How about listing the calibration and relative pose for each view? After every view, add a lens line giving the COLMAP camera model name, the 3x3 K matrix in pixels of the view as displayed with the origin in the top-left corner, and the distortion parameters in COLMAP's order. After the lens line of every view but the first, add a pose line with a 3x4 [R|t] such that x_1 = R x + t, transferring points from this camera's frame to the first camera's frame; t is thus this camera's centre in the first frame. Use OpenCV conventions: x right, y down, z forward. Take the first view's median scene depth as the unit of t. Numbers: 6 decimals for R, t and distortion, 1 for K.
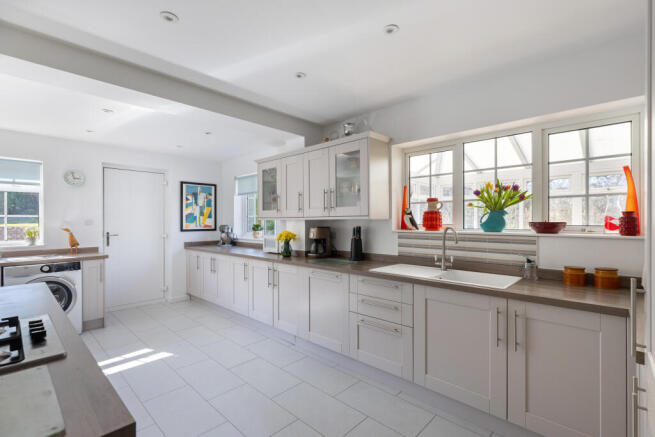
lens RADIAL K [[300.7, 0, 333.7], [0, 300.7, 220.1], [0, 0, 1]] dist [0.005514, 0.000417]
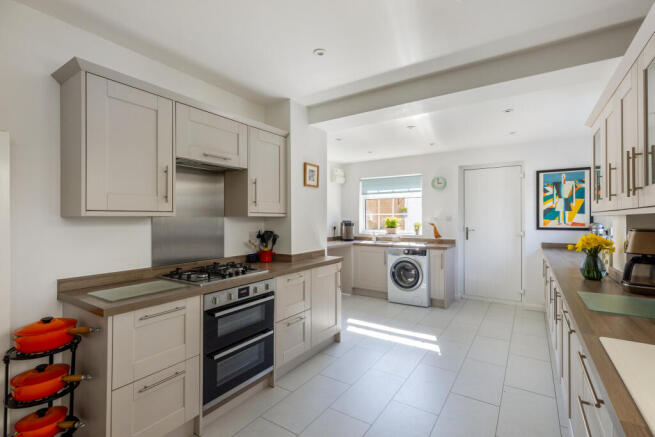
lens RADIAL K [[300.7, 0, 333.6], [0, 300.7, 217.9], [0, 0, 1]] dist [0.005514, 0.000417]
pose [[0.176135, 0.001281, -0.984365, 0.231134], [0.003999, 0.999990, 0.002016, 0.000883], [0.984358, -0.004292, 0.176128, 0.283441]]
